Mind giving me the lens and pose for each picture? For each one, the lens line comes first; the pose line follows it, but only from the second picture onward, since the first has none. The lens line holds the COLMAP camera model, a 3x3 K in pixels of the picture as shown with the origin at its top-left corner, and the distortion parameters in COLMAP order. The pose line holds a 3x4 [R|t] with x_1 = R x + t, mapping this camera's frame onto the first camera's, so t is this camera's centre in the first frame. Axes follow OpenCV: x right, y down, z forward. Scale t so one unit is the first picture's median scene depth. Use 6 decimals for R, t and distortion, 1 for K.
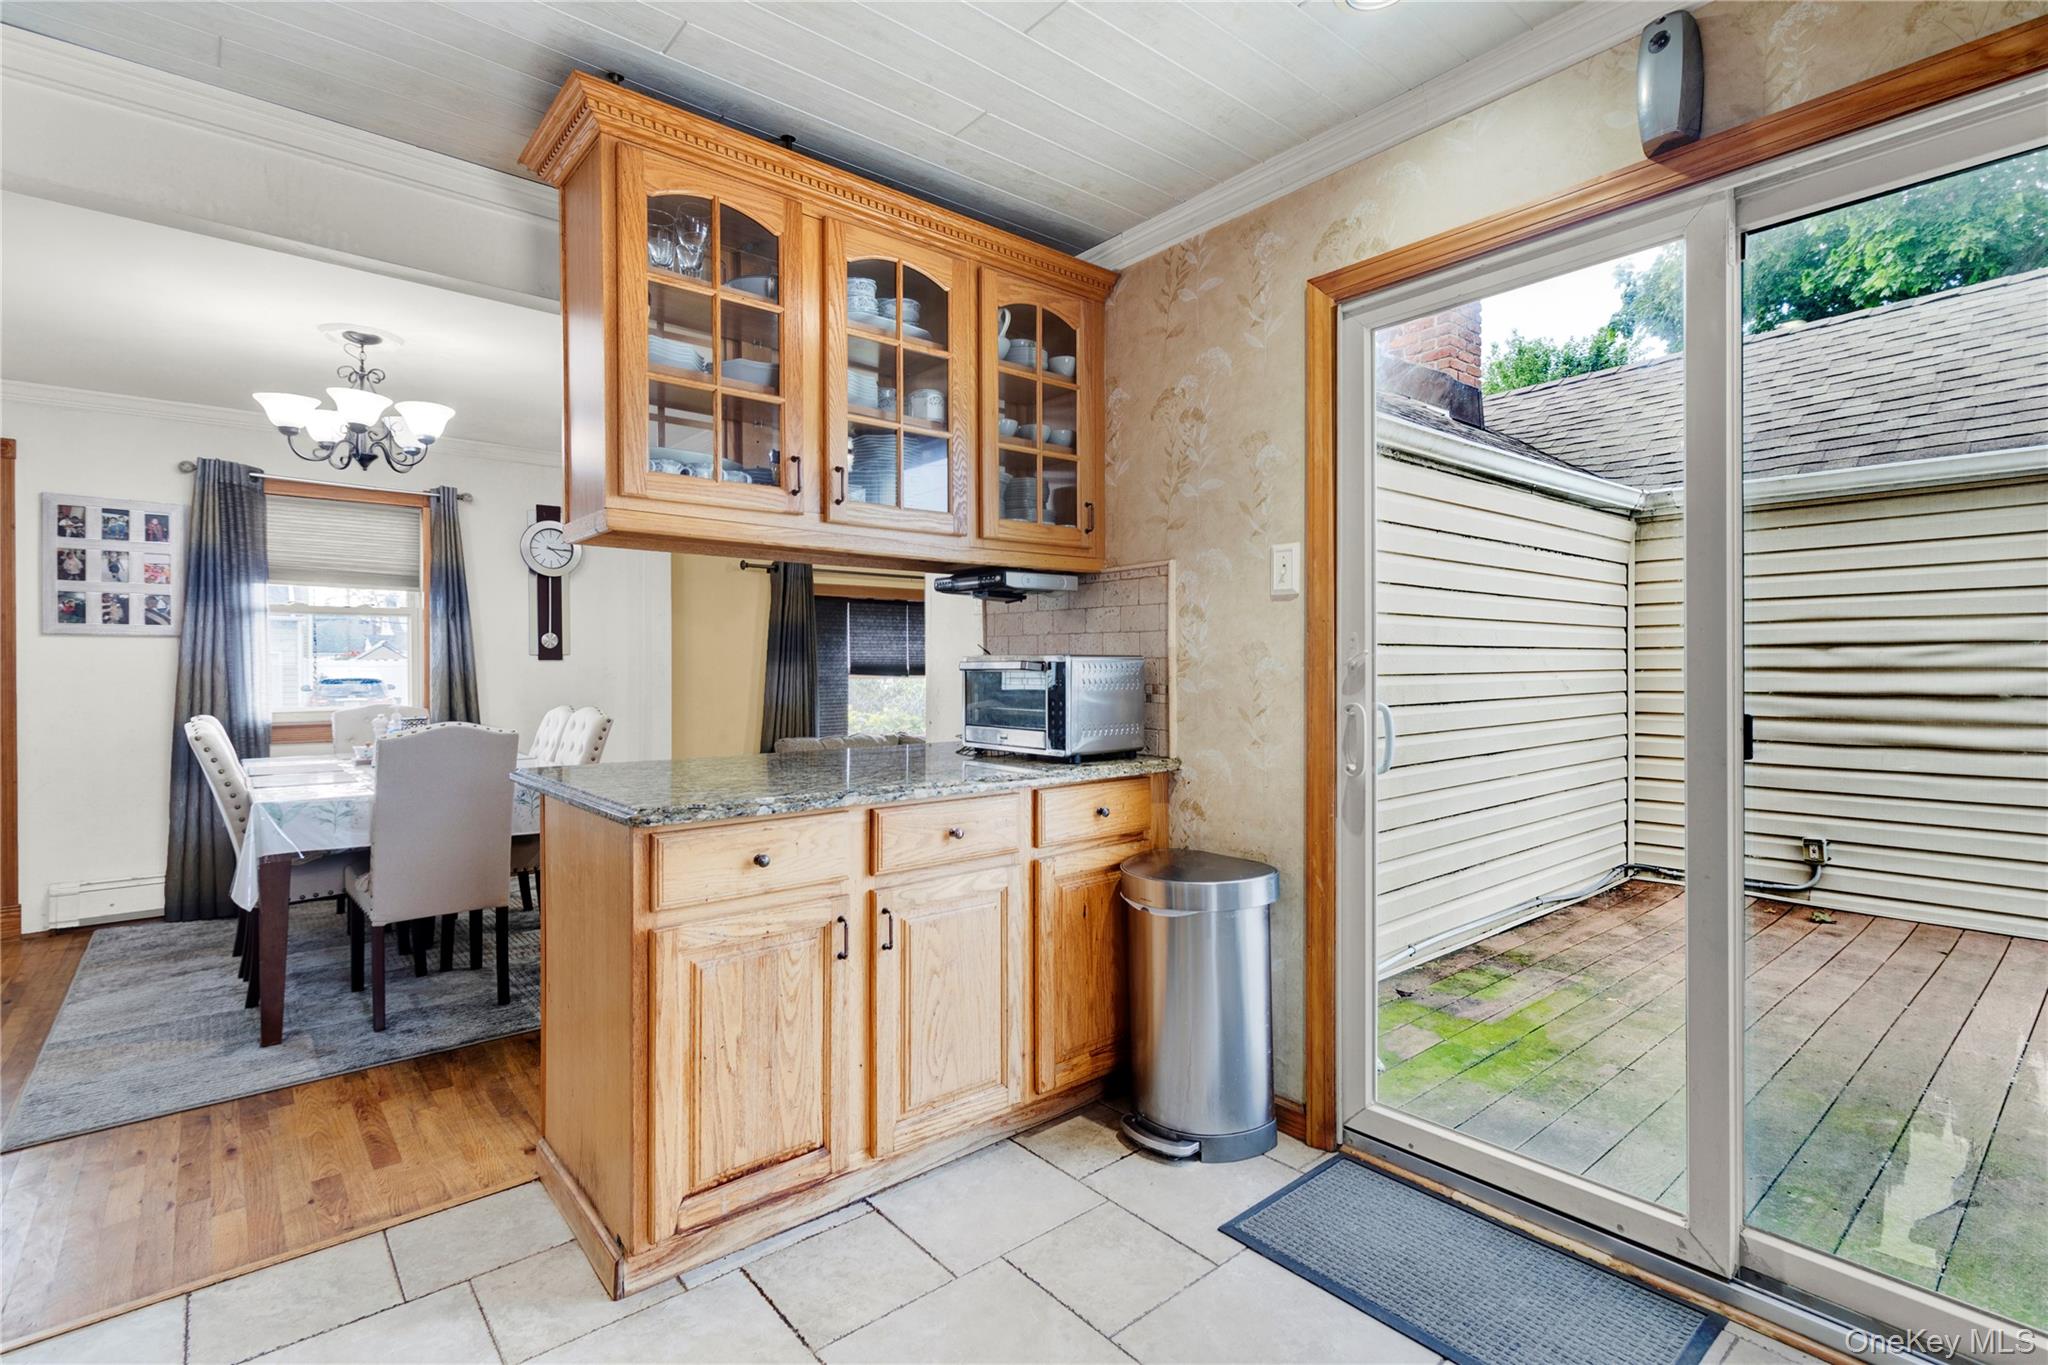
lens RADIAL K [[958.9, 0, 1024.1], [0, 958.9, 674.4], [0, 0, 1]] dist [-0.005083, 0.000051]
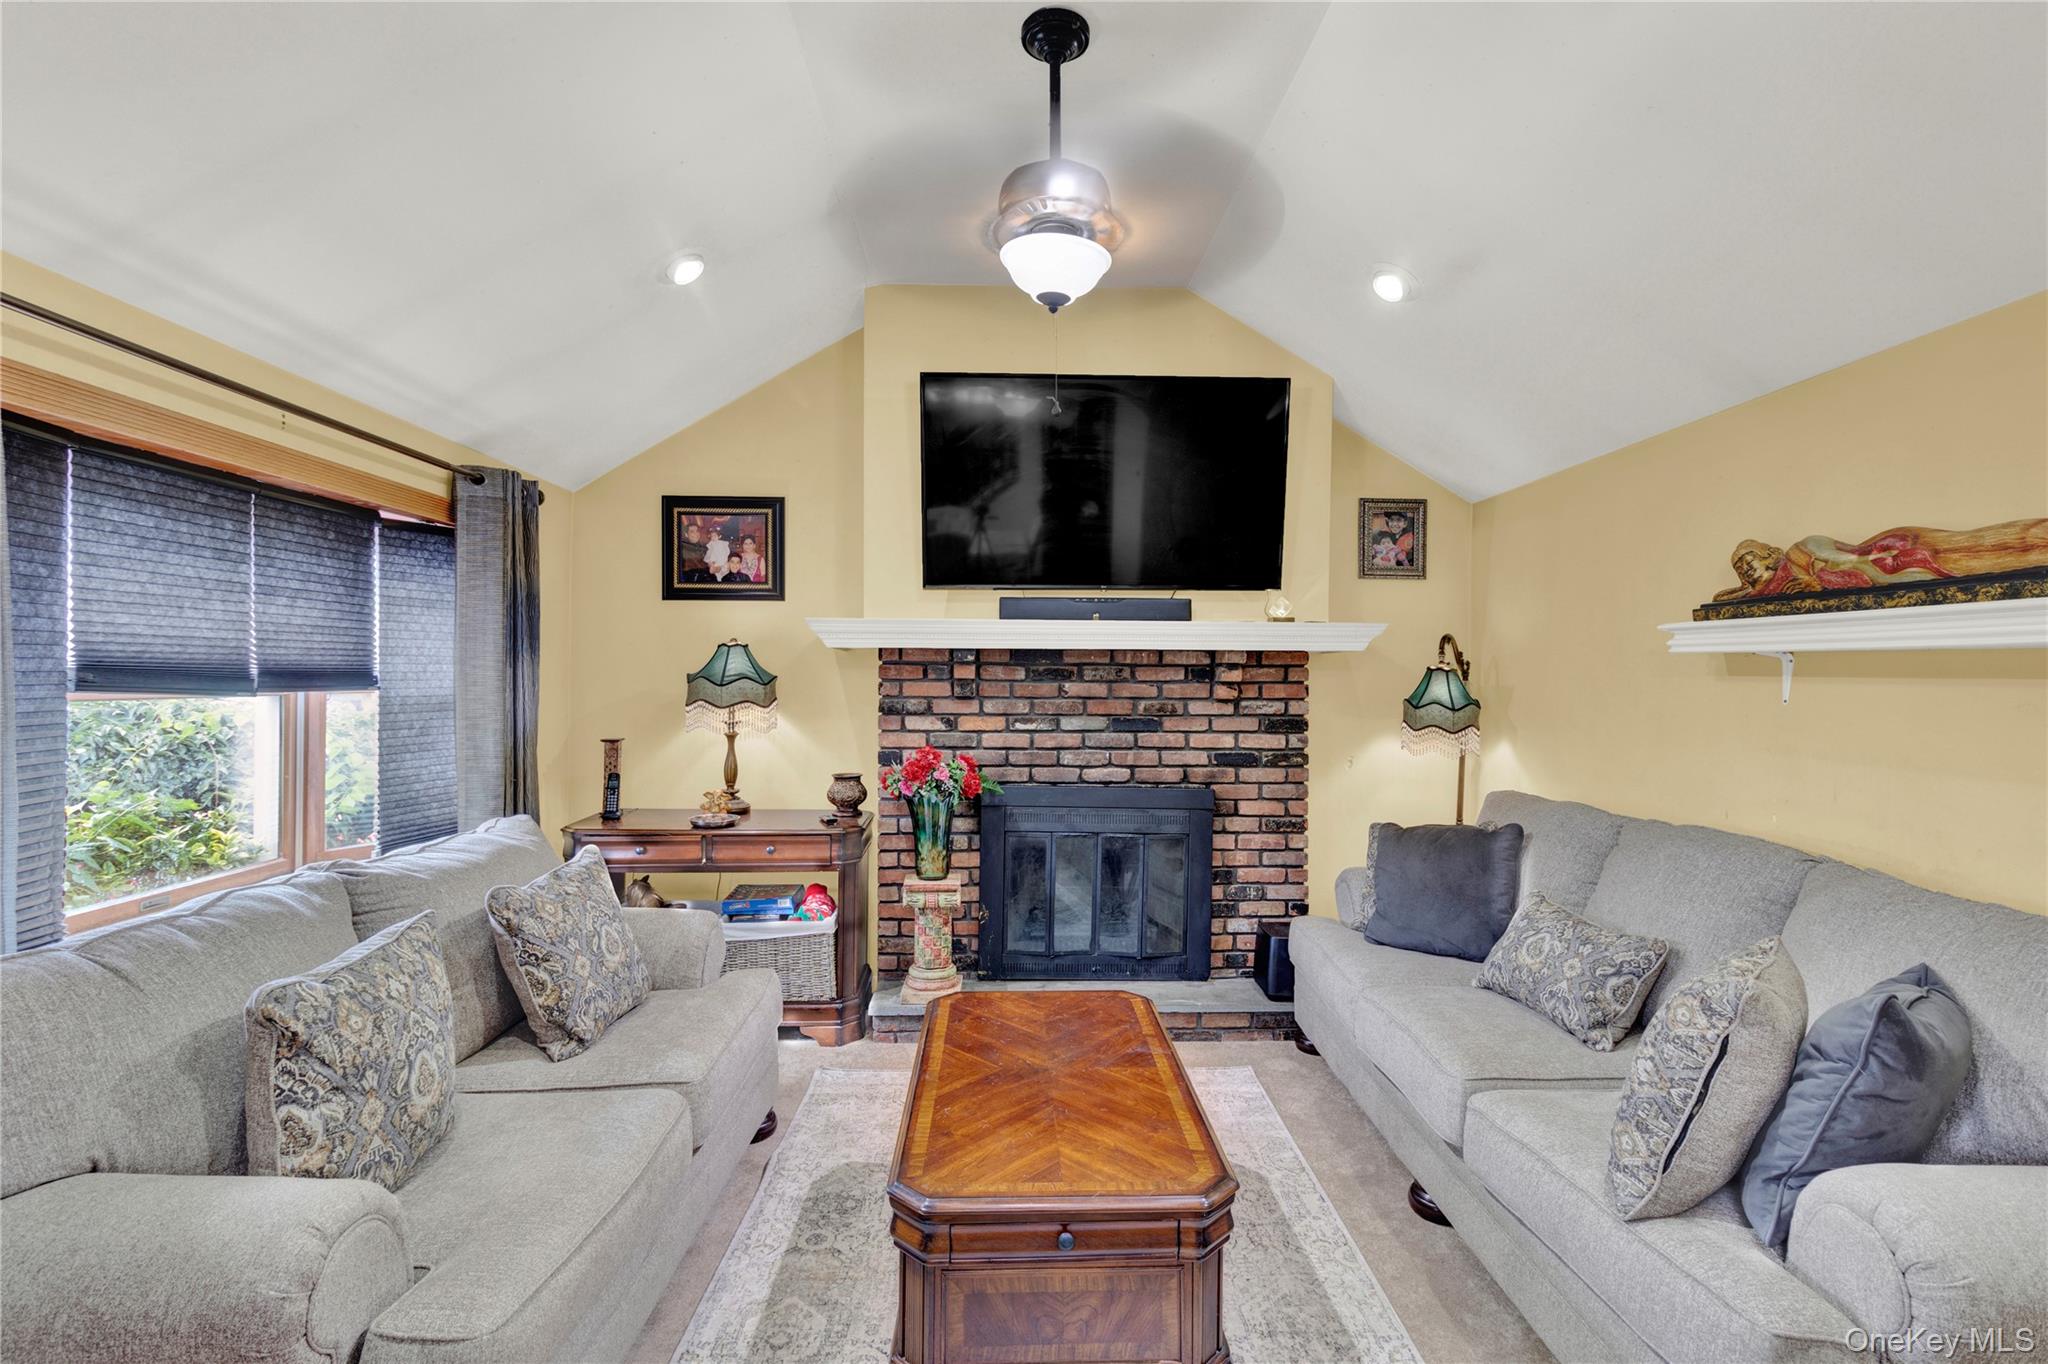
lens RADIAL K [[958.9, 0, 1035.9], [0, 958.9, 673.8], [0, 0, 1]] dist [-0.005083, 0.000051]
pose [[0.610484, 0.011341, 0.791947, -0.233979], [-0.011220, 0.999921, -0.005670, -0.006917], [-0.791949, -0.005425, 0.610563, 0.587414]]
